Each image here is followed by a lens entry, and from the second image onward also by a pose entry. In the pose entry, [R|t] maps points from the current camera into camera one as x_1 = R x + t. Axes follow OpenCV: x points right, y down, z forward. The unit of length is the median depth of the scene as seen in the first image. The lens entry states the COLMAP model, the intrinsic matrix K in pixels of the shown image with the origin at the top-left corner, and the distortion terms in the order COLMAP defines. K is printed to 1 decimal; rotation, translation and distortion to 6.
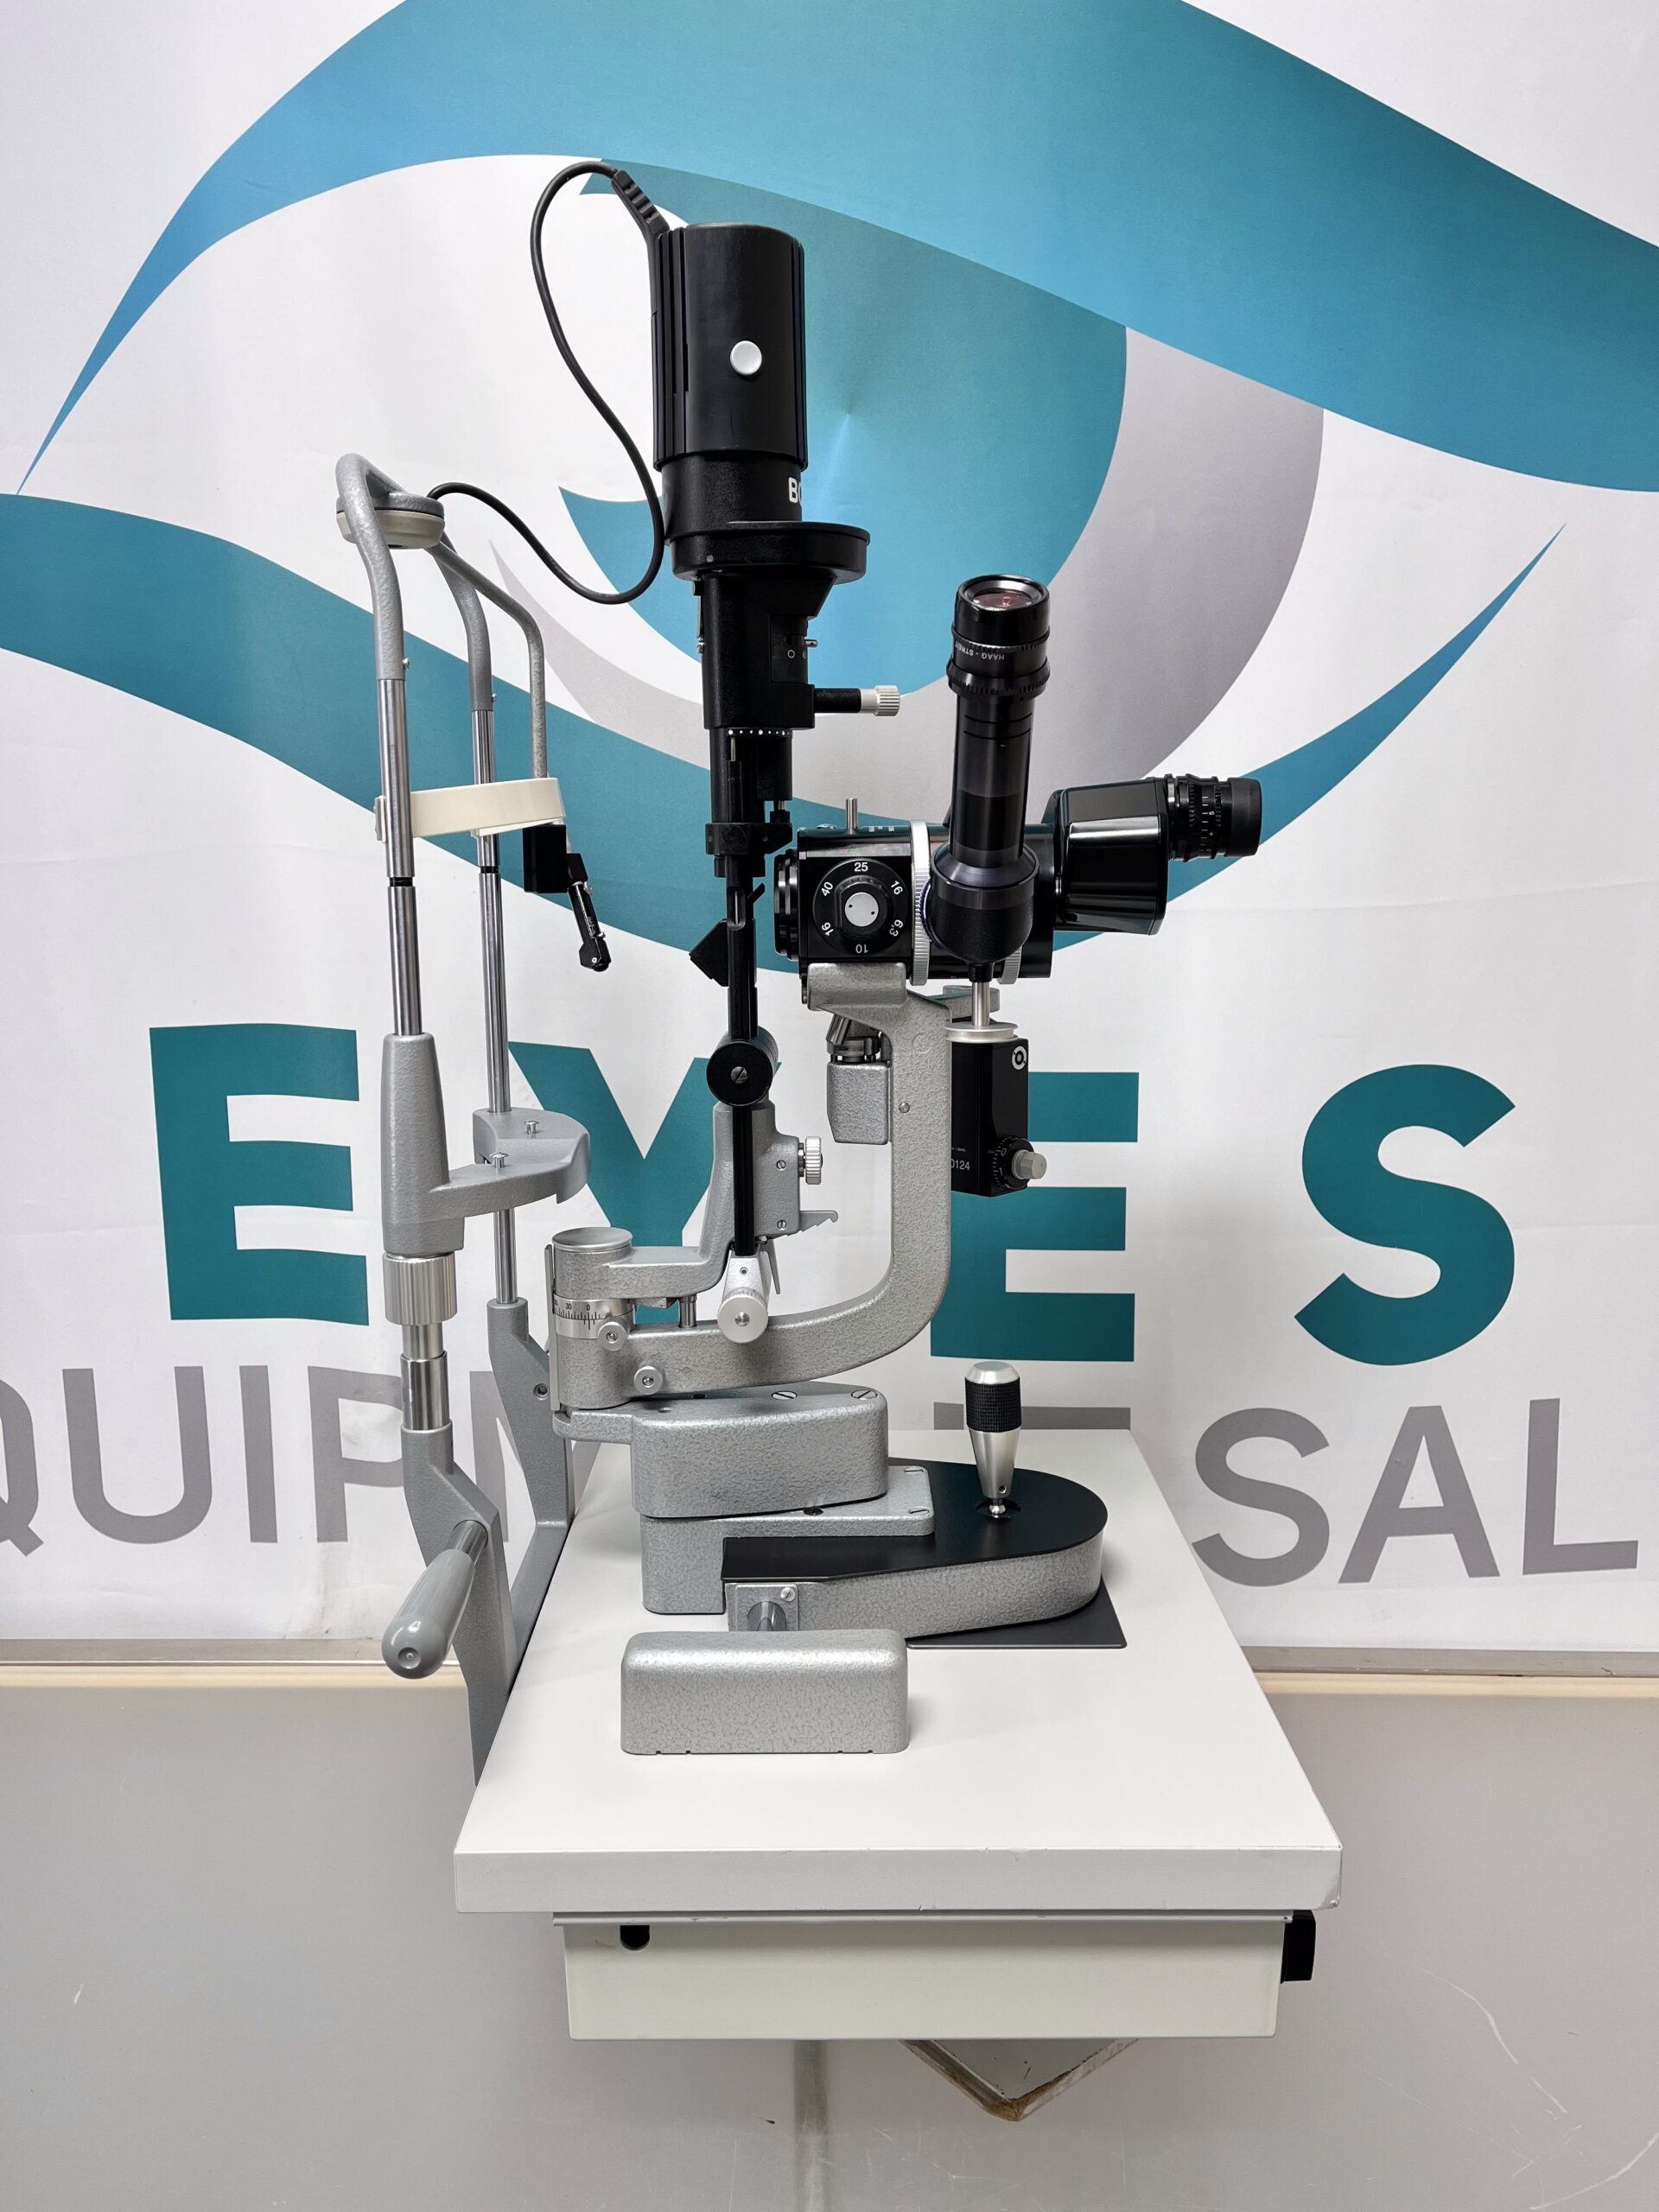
lens RADIAL K [[1620.1, 0, 834.8], [0, 1620.1, 1101.7], [0, 0, 1]] dist [0.011285, -0.000746]
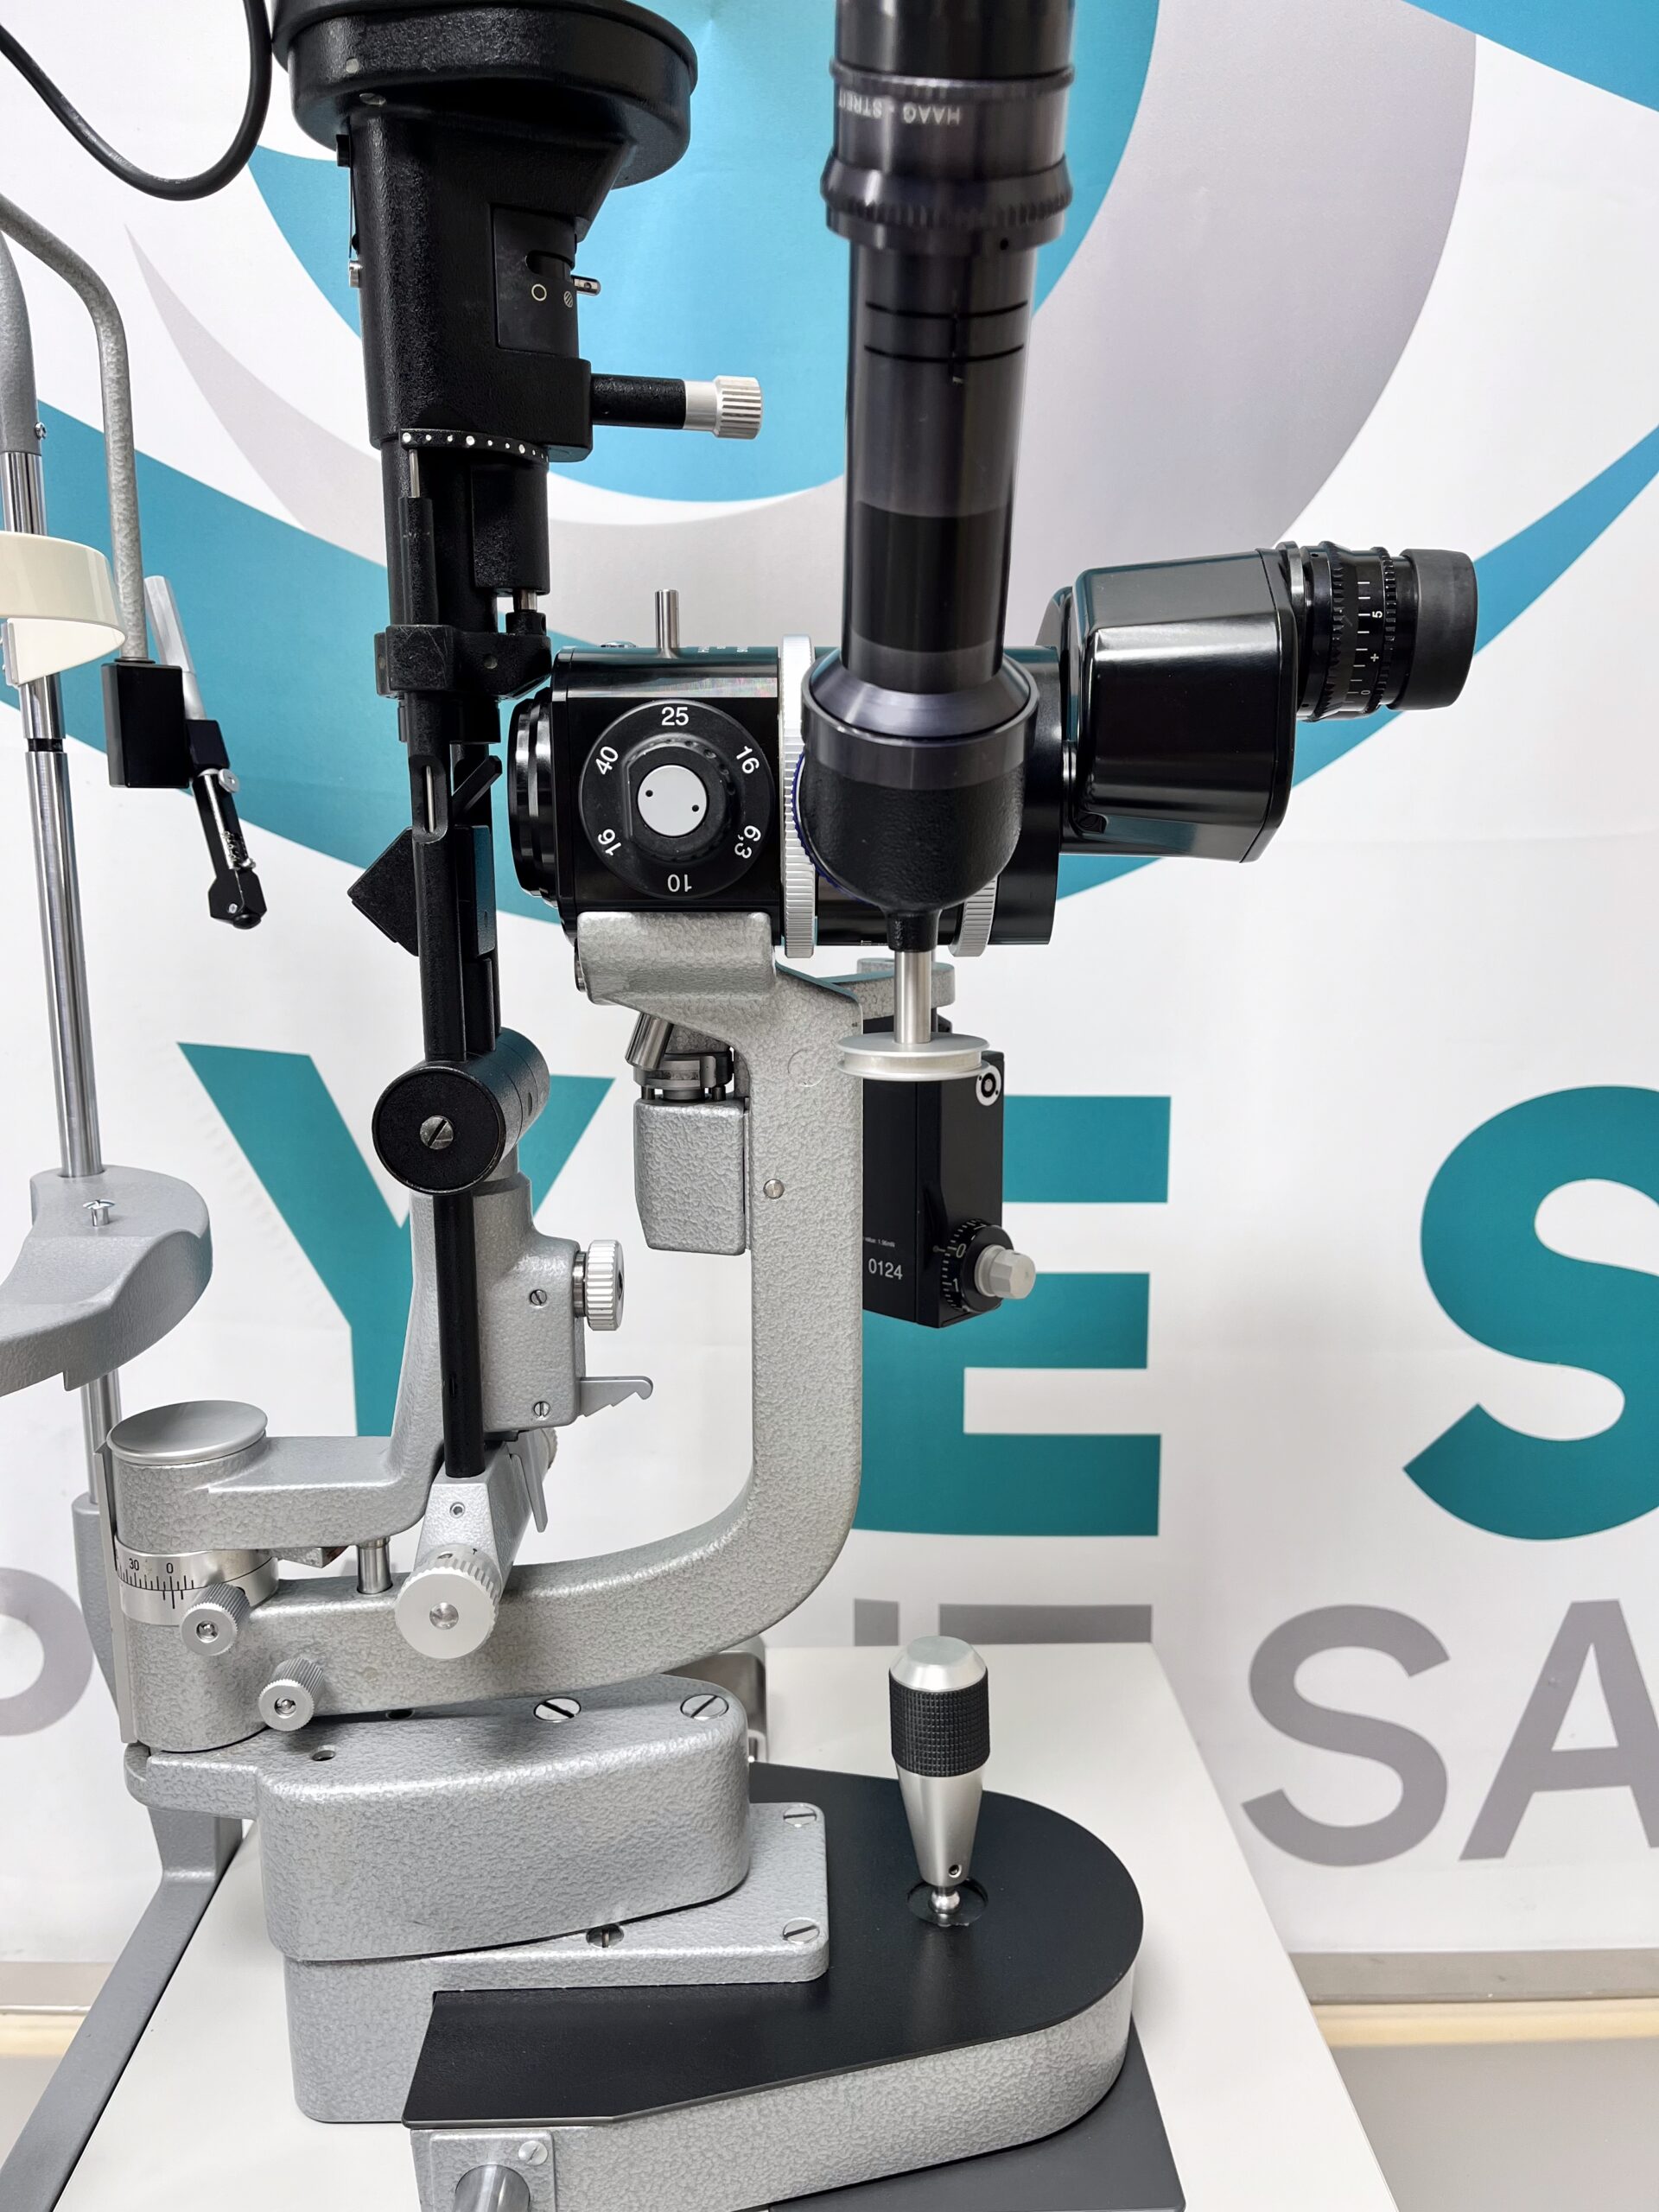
lens RADIAL K [[1693.2, 0, 837.6], [0, 1693.2, 1105.6], [0, 0, 1]] dist [0.007651, 0.003868]
pose [[0.999526, 0.002521, 0.030684, 0.045931], [-0.002971, 0.999889, 0.014627, -0.030962], [-0.030644, -0.014711, 0.999422, 0.437357]]
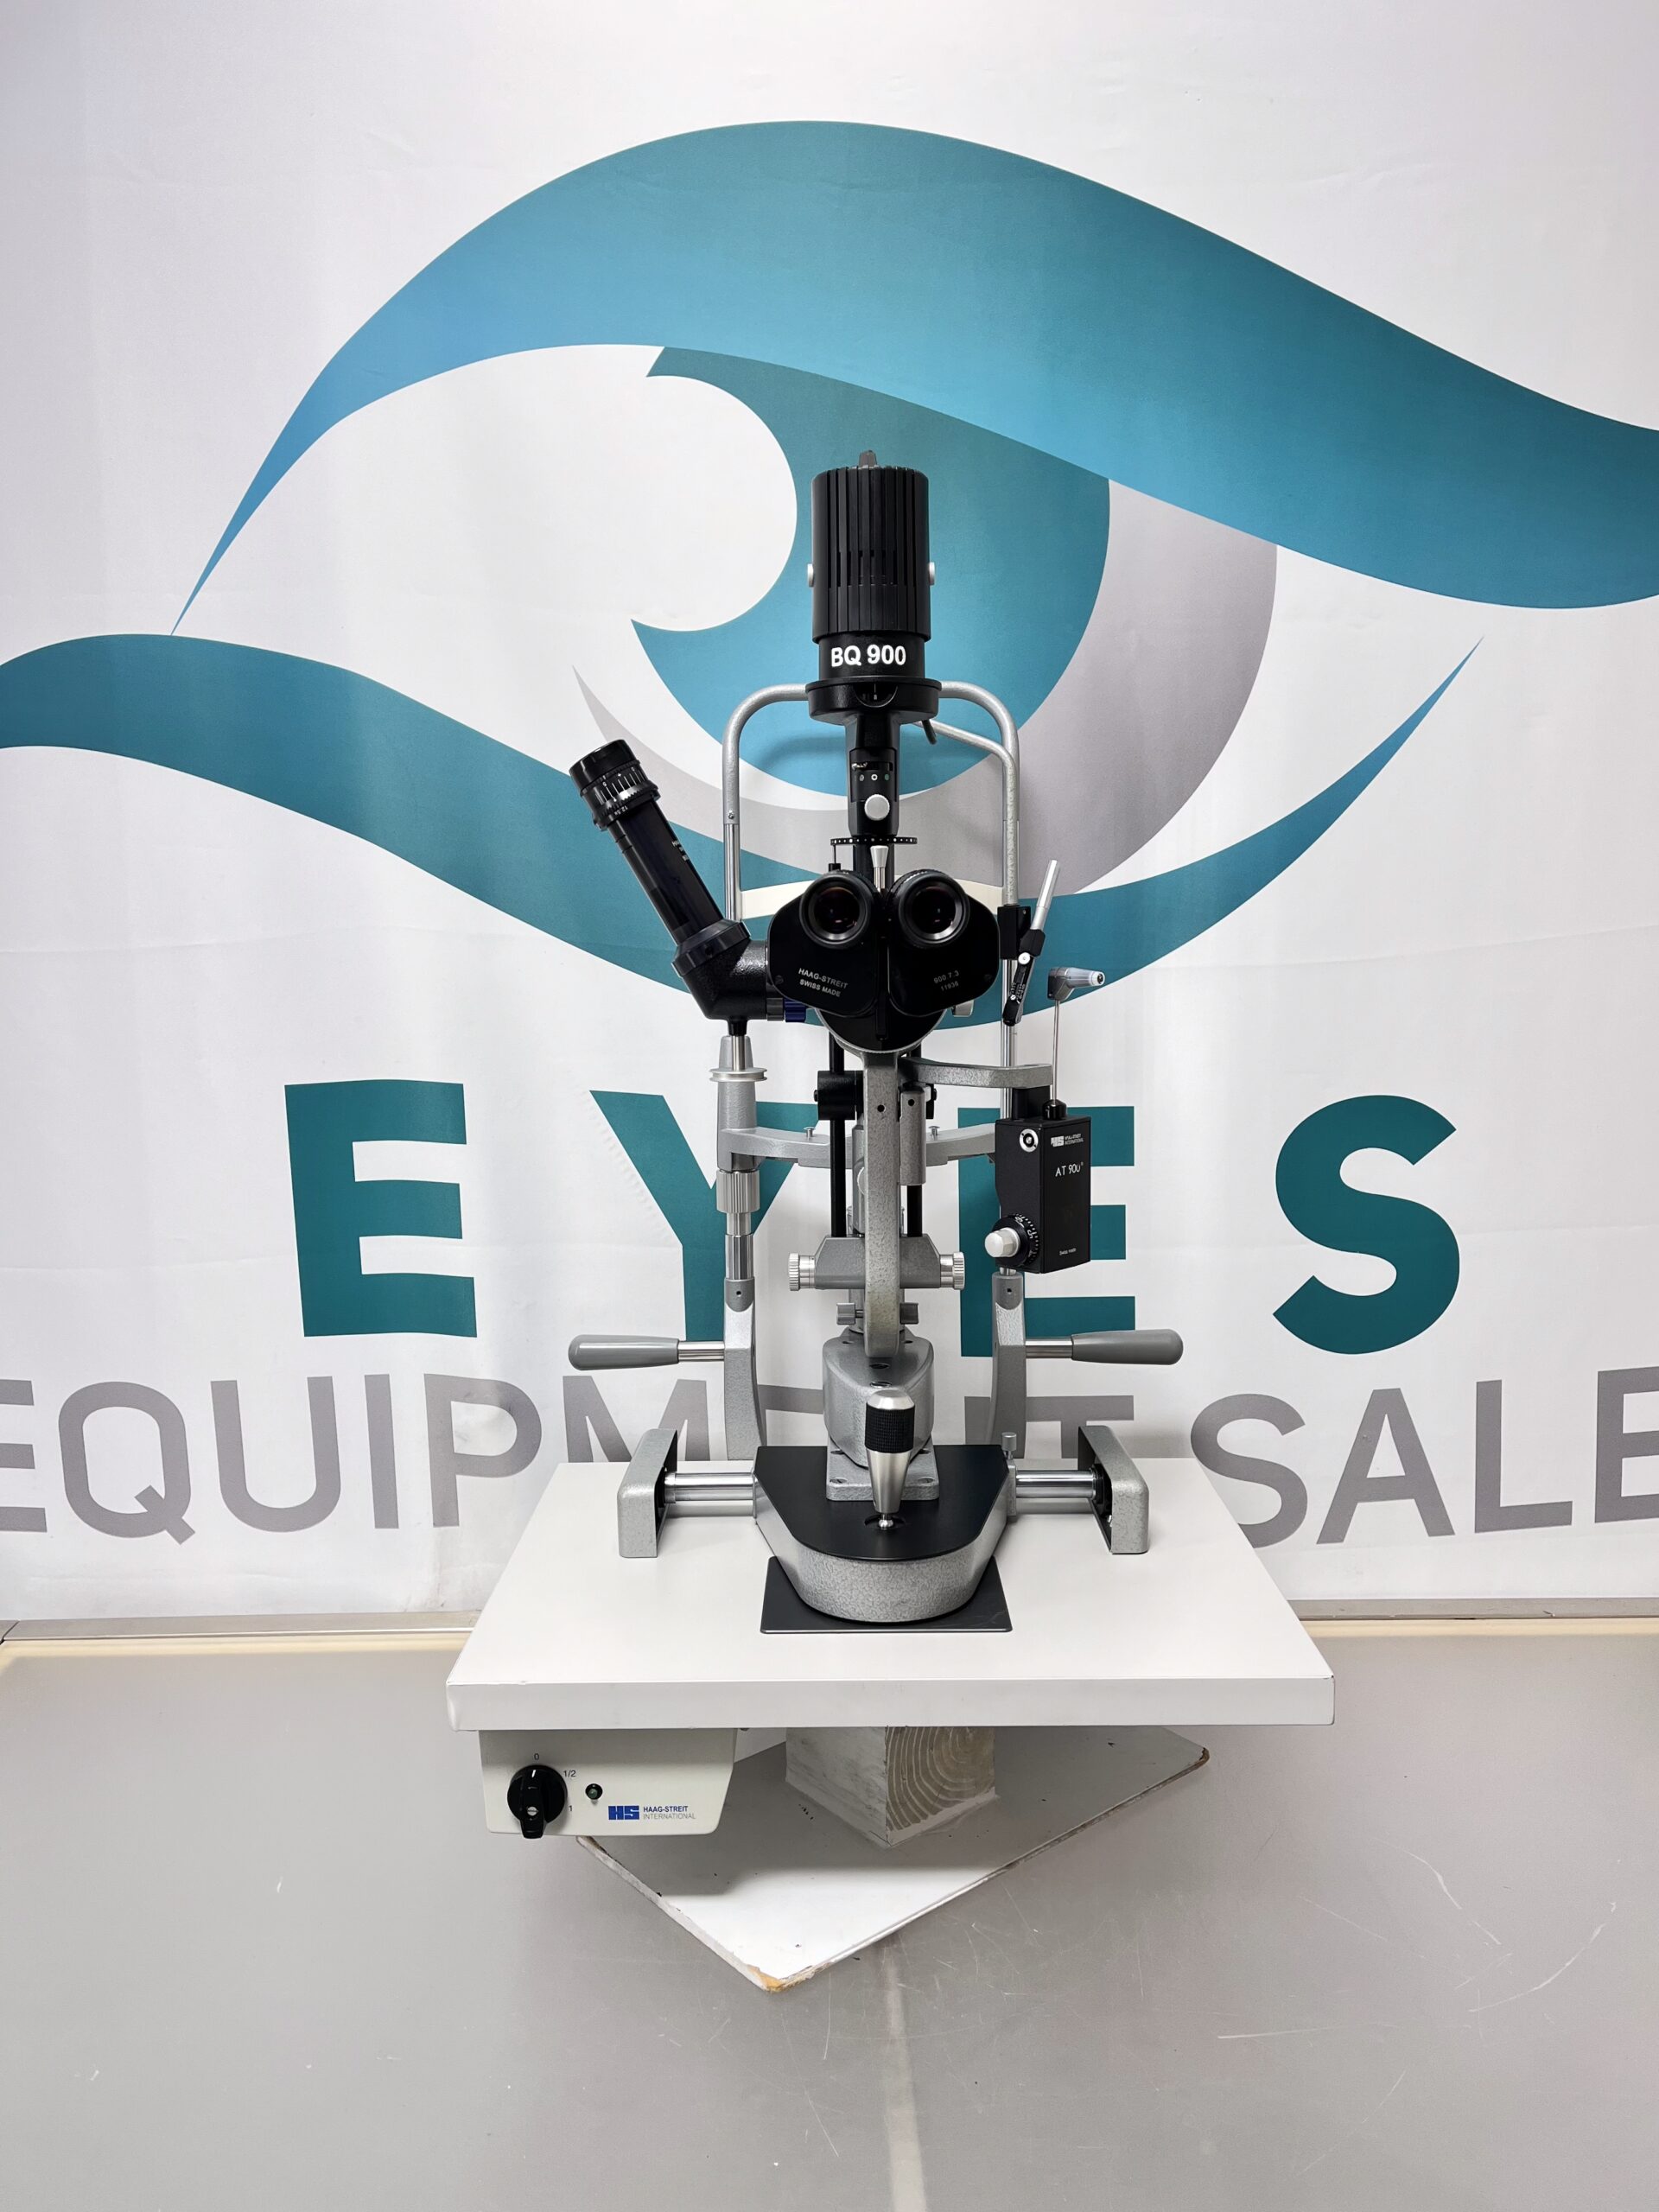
lens RADIAL K [[1657.8, 0, 848.7], [0, 1657.8, 1114.0], [0, 0, 1]] dist [0.016204, 0.003666]
pose [[0.999775, -0.019543, 0.008293, -0.037055], [0.019640, 0.999739, -0.011697, -0.003699], [-0.008063, 0.011857, 0.999897, -0.256383]]
